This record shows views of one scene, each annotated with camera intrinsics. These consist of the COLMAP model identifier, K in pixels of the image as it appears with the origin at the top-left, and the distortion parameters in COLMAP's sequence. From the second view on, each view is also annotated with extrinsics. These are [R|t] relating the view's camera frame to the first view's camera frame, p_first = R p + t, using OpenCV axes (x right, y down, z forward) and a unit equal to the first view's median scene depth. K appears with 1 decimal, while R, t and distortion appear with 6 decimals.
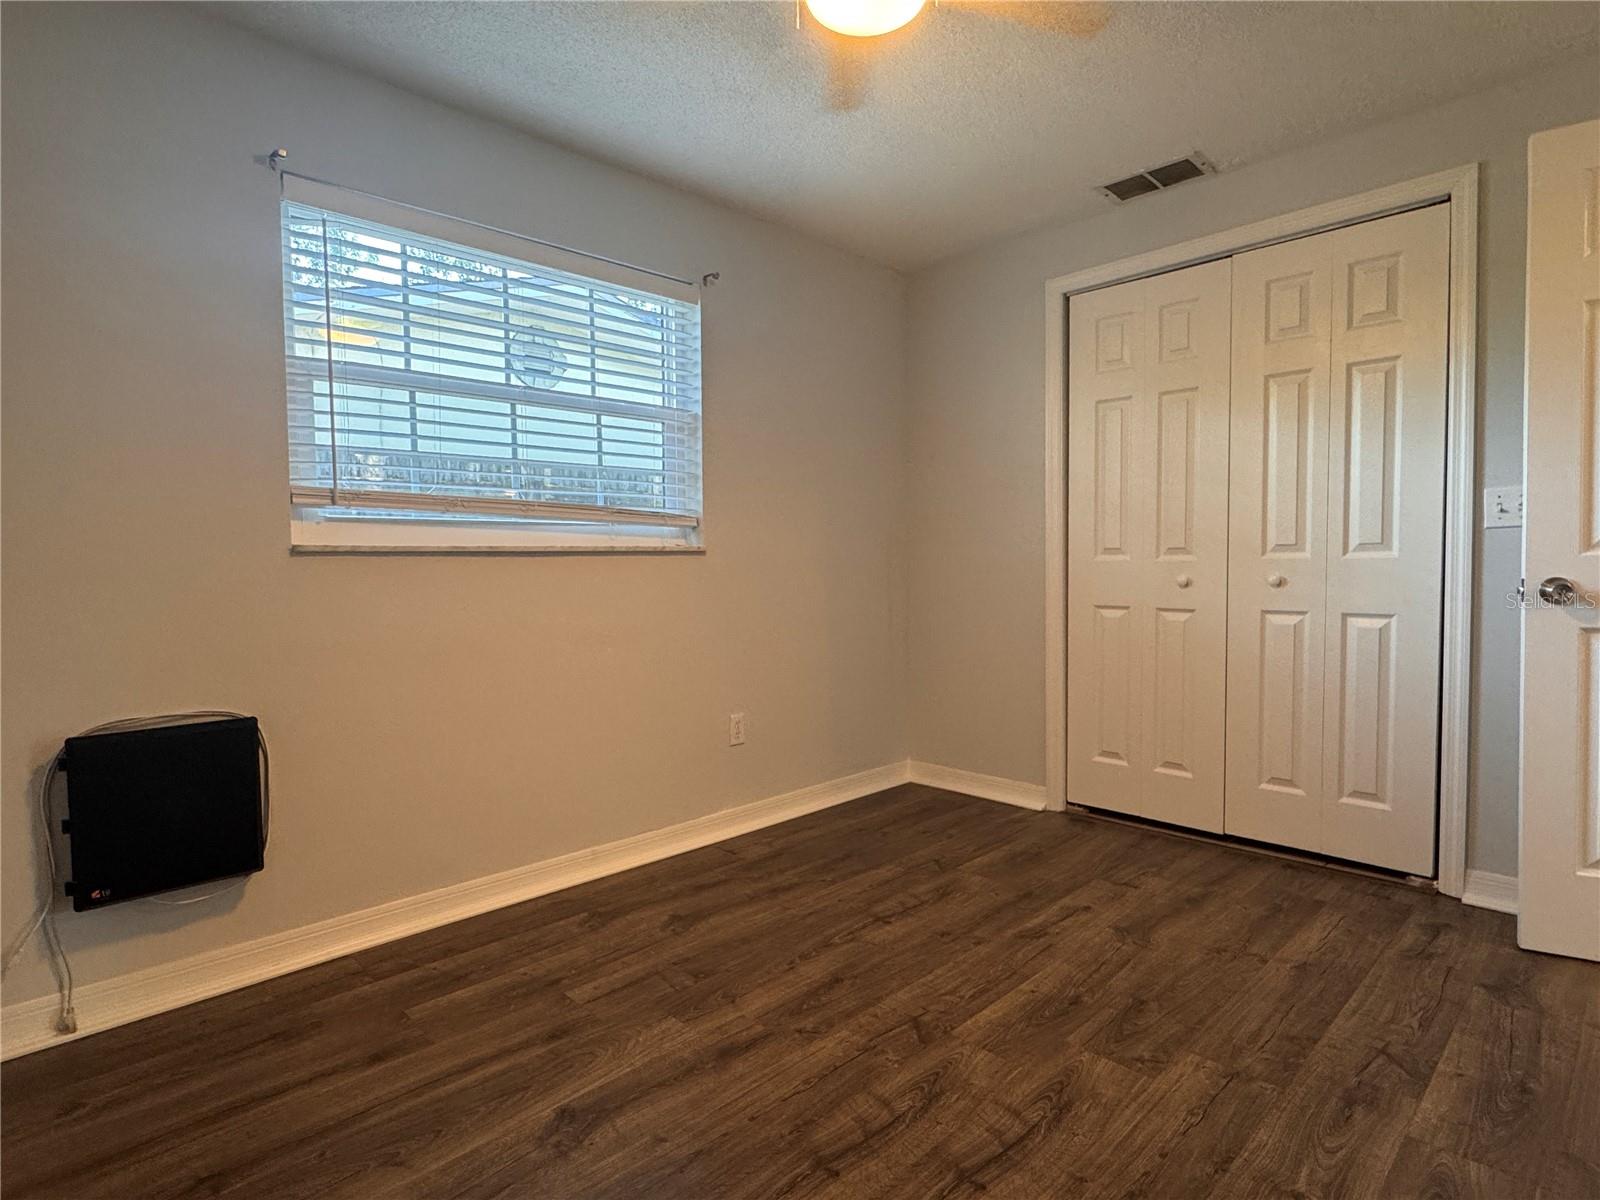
lens RADIAL K [[854.2, 0, 799.4], [0, 854.2, 608.8], [0, 0, 1]] dist [0.005824, -0.000635]
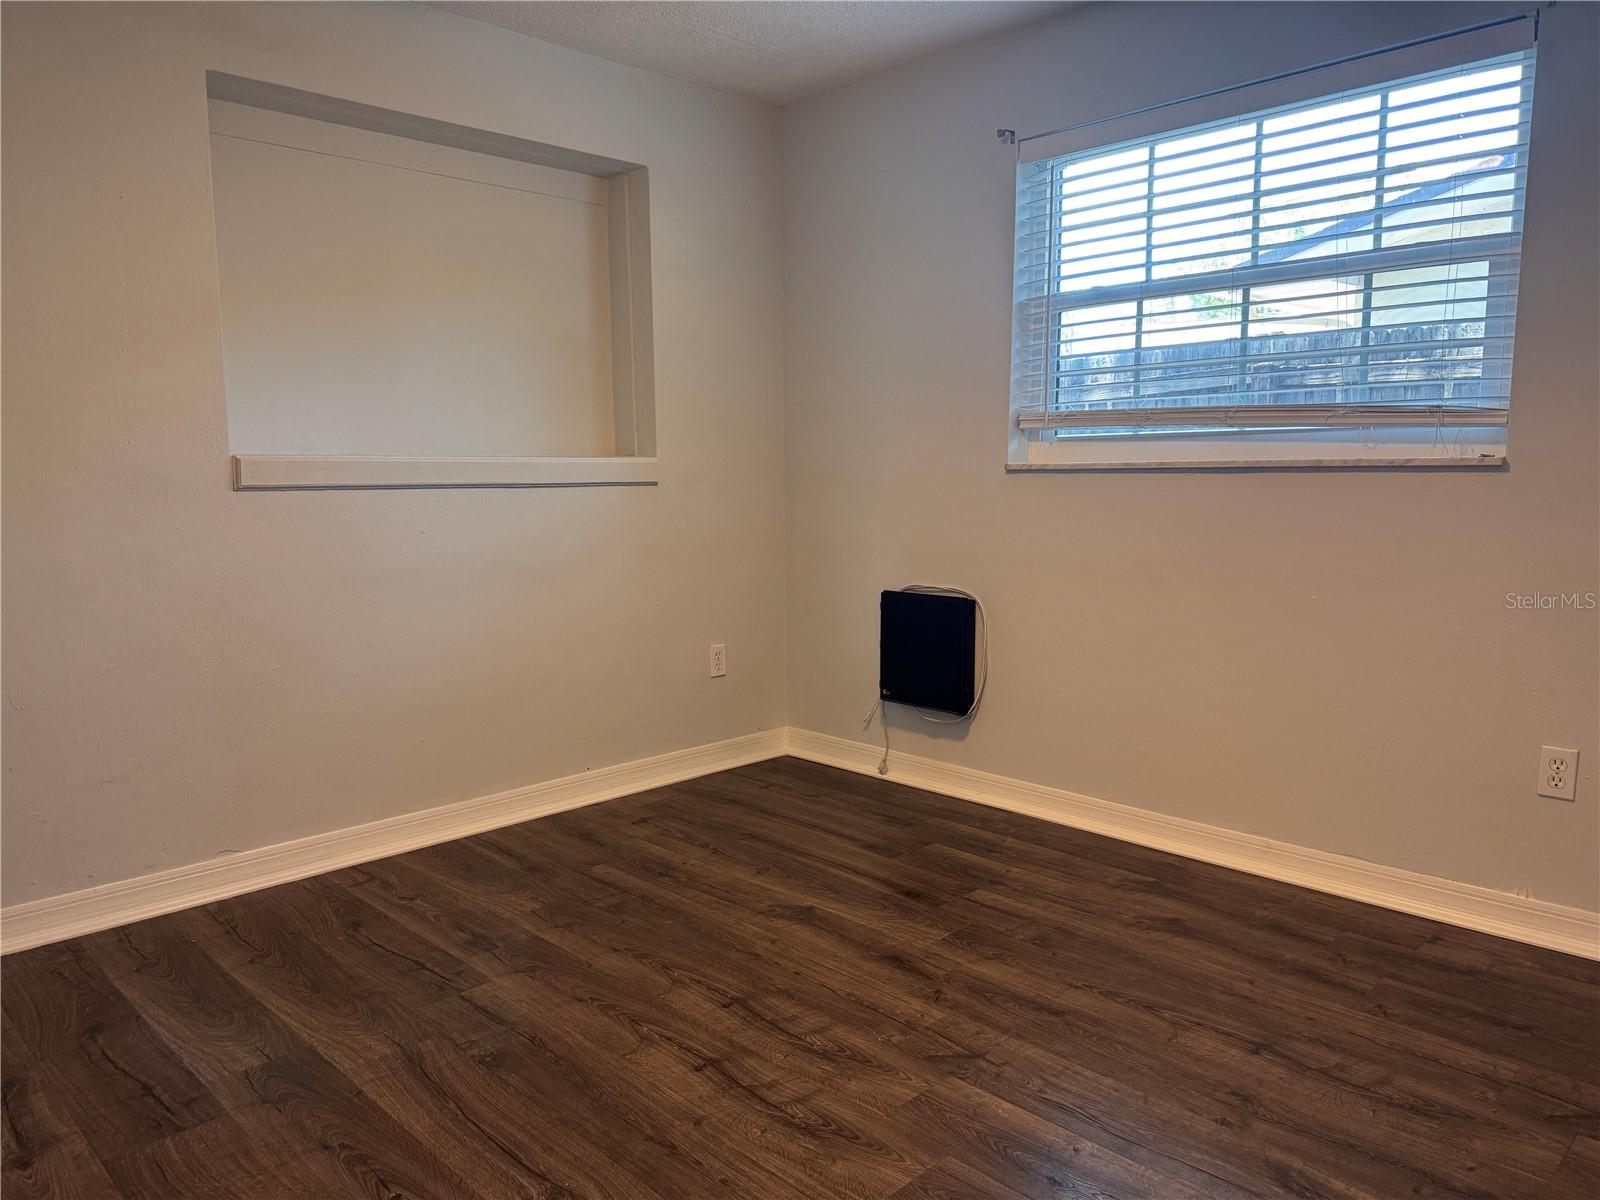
lens RADIAL K [[1144.9, 0, 800.1], [0, 1144.9, 596.2], [0, 0, 1]] dist [0.050422, -0.044952]
pose [[-0.010478, 0.122485, -0.992415, 1.043700], [-0.046508, 0.991336, 0.122843, -0.074734], [0.998863, 0.047442, -0.004691, 0.720628]]
